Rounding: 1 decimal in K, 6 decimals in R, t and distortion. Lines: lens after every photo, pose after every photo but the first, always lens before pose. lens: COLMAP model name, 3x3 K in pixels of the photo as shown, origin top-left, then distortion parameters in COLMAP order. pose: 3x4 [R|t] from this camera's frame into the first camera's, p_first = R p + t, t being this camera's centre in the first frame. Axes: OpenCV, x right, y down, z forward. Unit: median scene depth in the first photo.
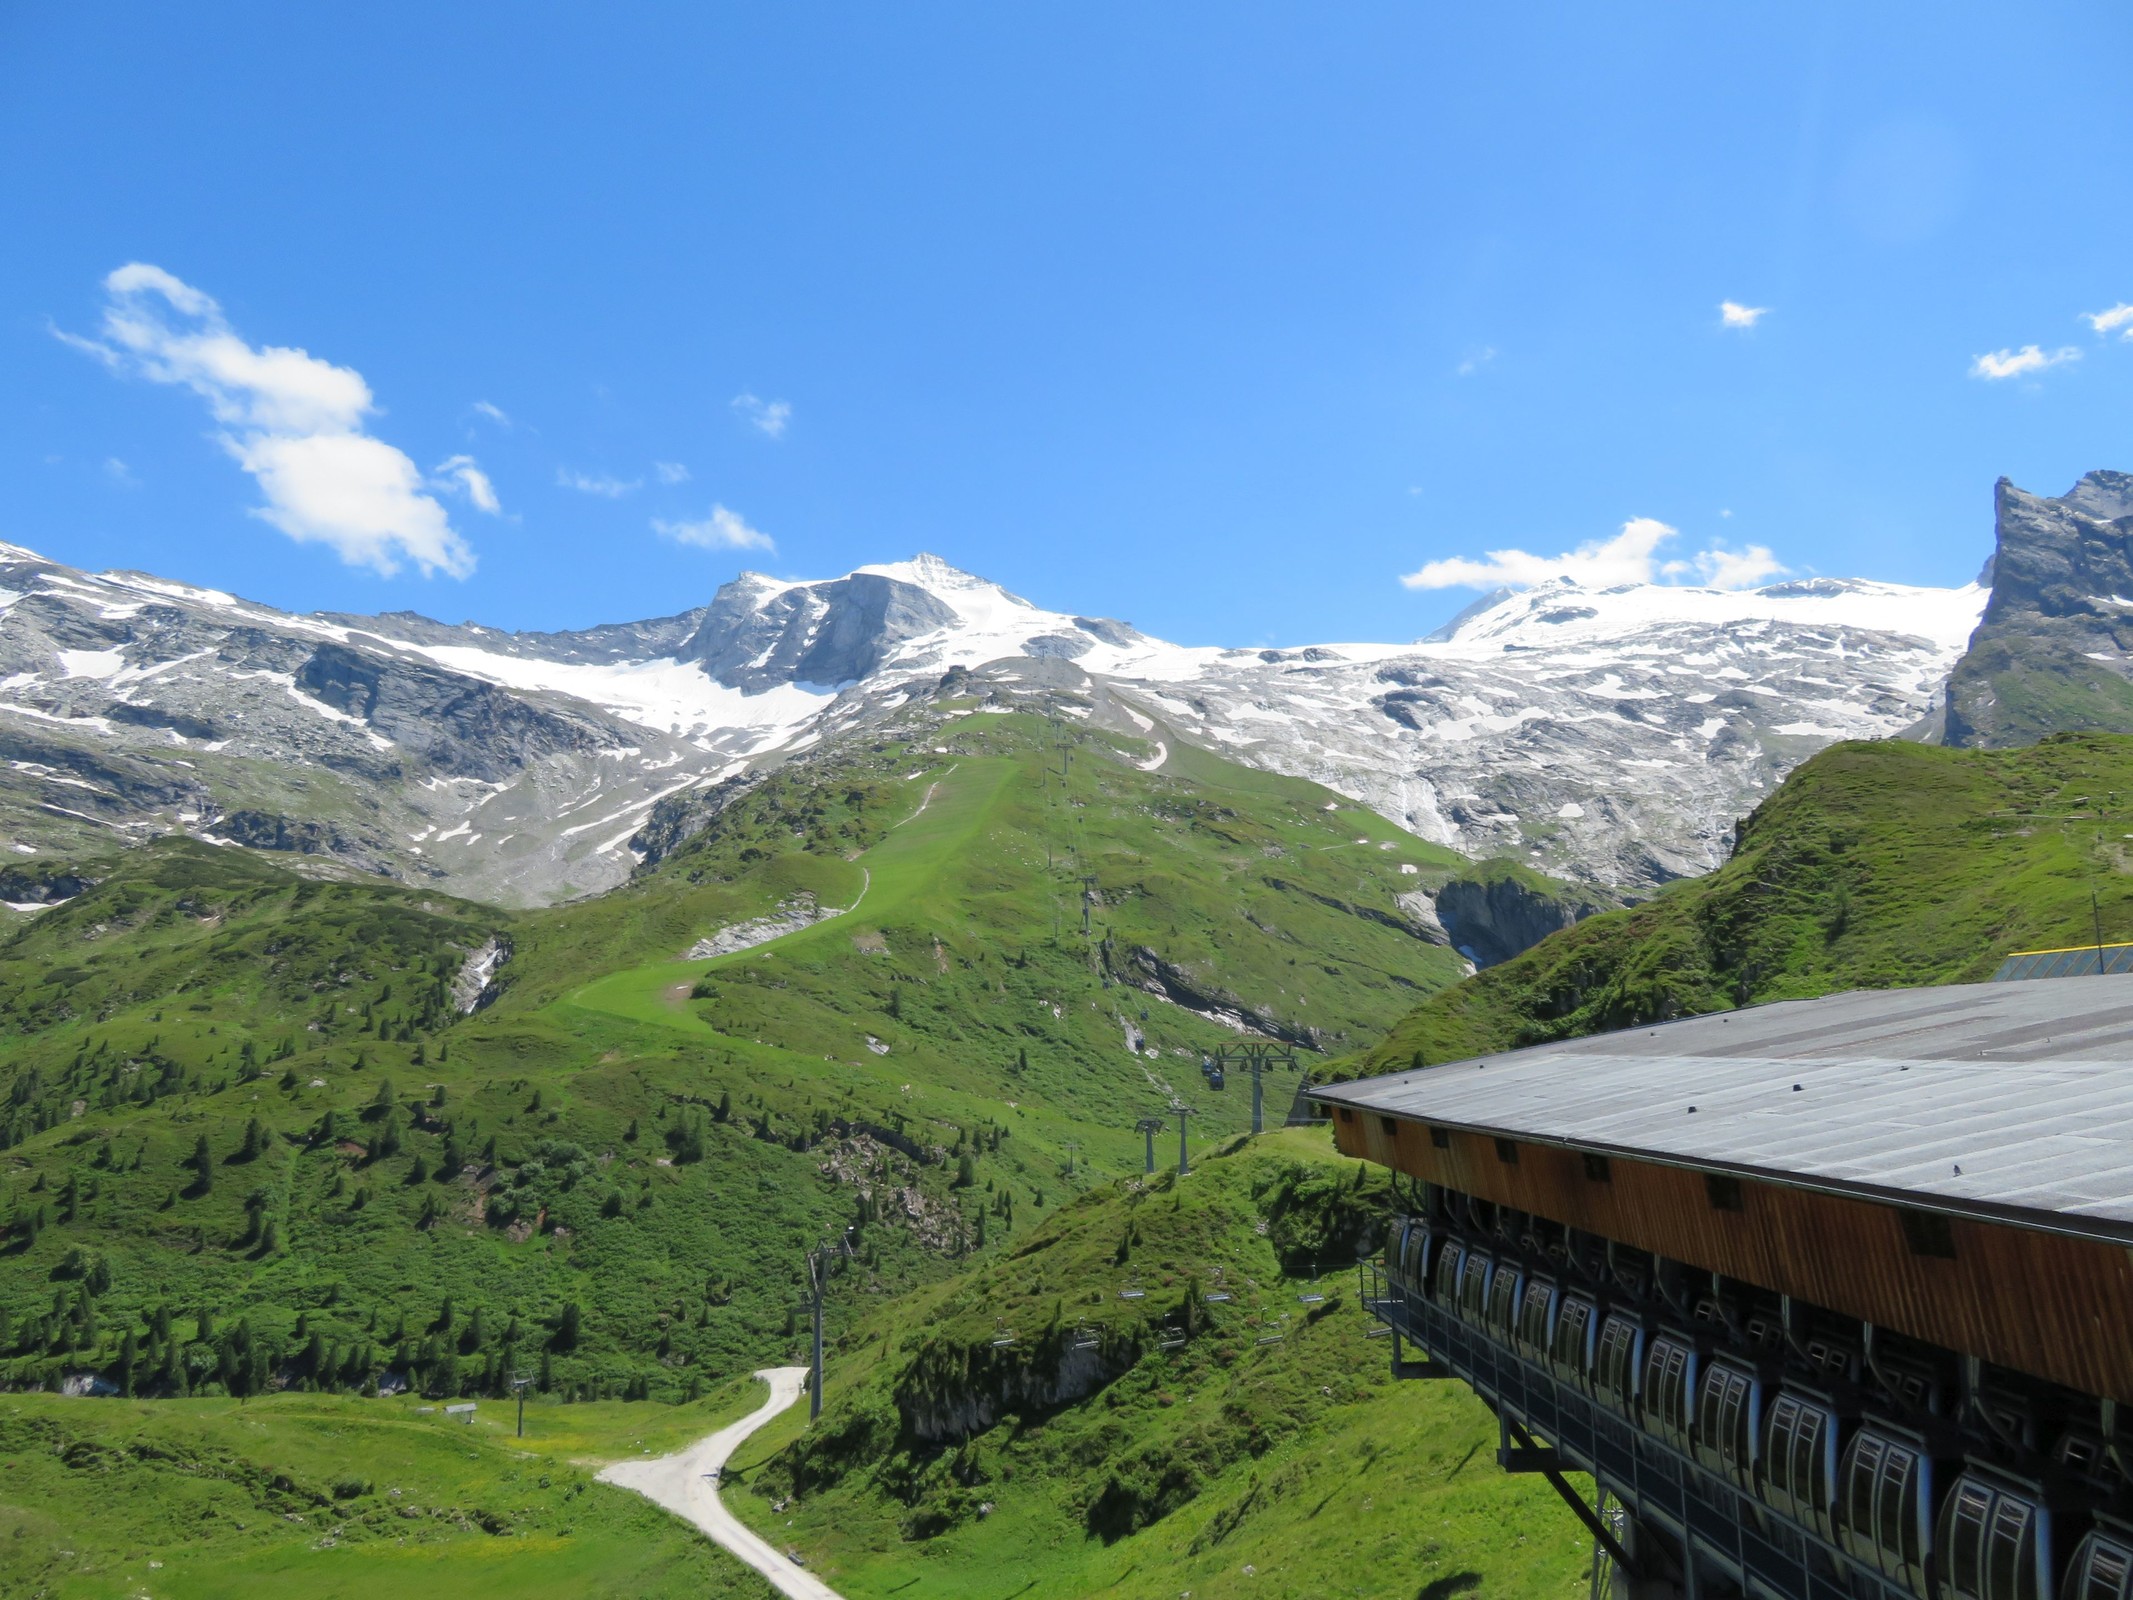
lens RADIAL K [[1524.2, 0, 1066.5], [0, 1524.2, 800.0], [0, 0, 1]] dist [-0.017924, 0.015189]
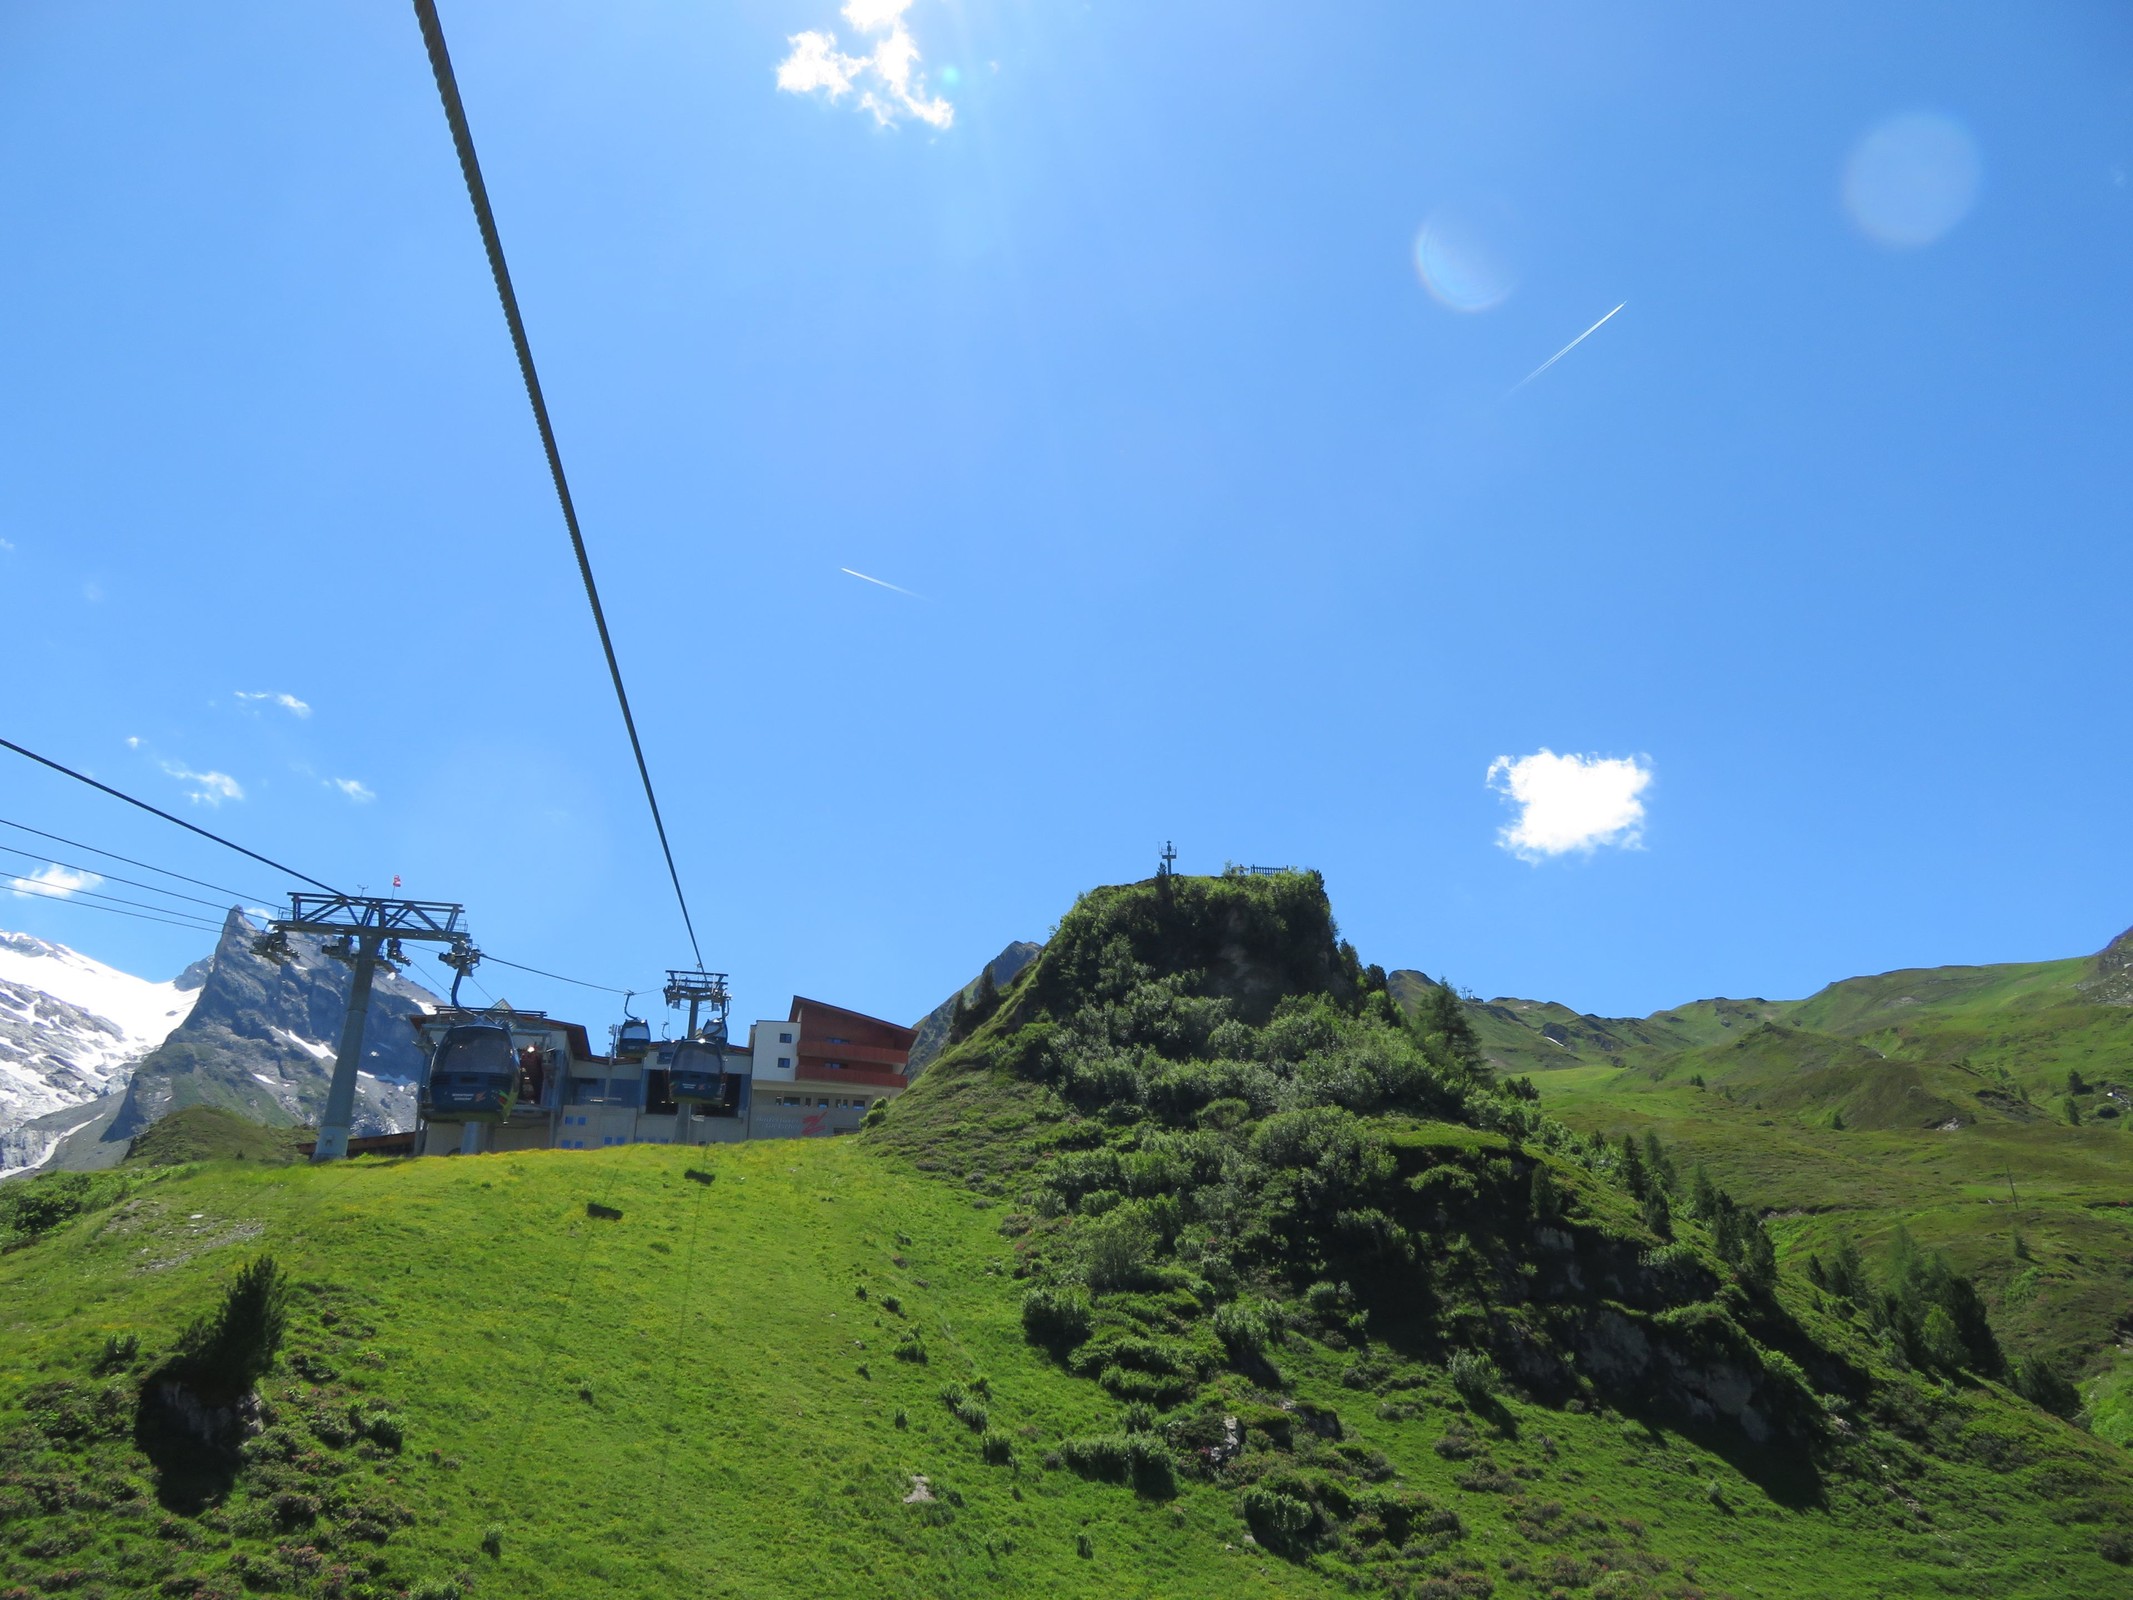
lens RADIAL K [[1524.2, 0, 1066.5], [0, 1524.2, 800.0], [0, 0, 1]] dist [-0.017924, 0.015189]
pose [[0.440094, 0.367714, 0.819209, -0.384593], [-0.146740, 0.929495, -0.338387, 0.049835], [-0.885881, 0.028711, 0.463024, -0.447819]]
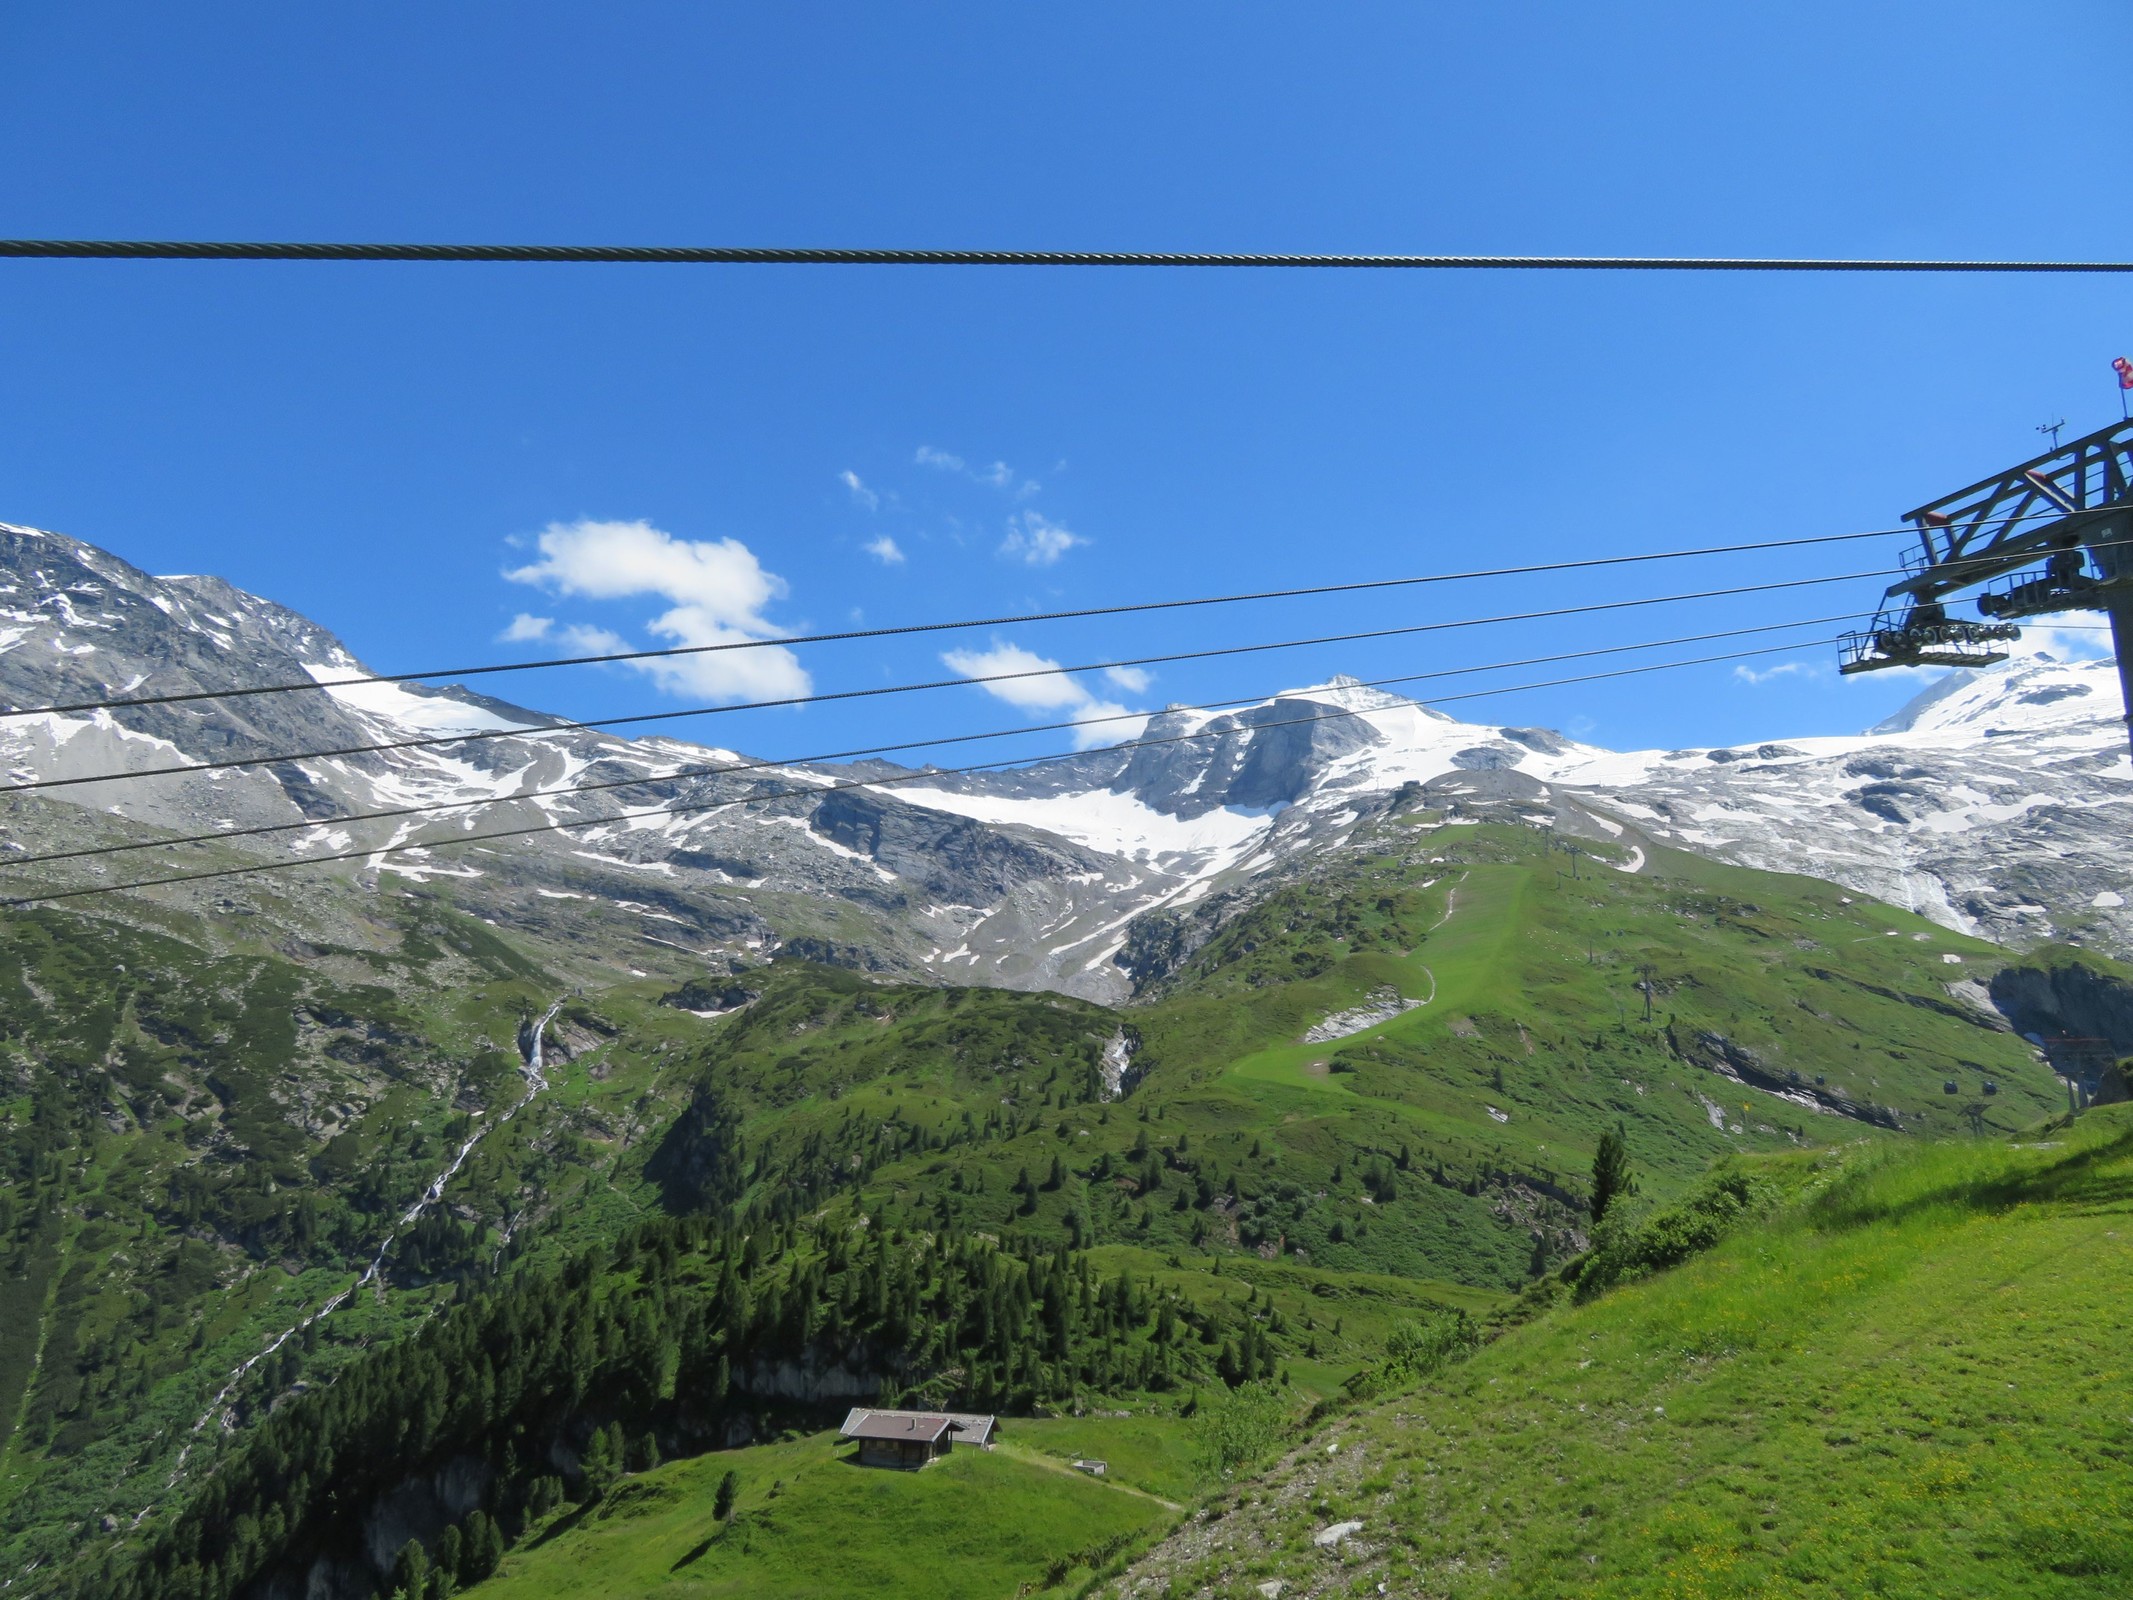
lens RADIAL K [[1524.2, 0, 1066.5], [0, 1524.2, 800.0], [0, 0, 1]] dist [-0.017924, 0.015189]
pose [[0.968099, -0.048090, -0.245911, -0.042508], [0.028313, 0.996119, -0.083339, 0.003970], [0.248964, 0.073718, 0.965703, -0.055346]]
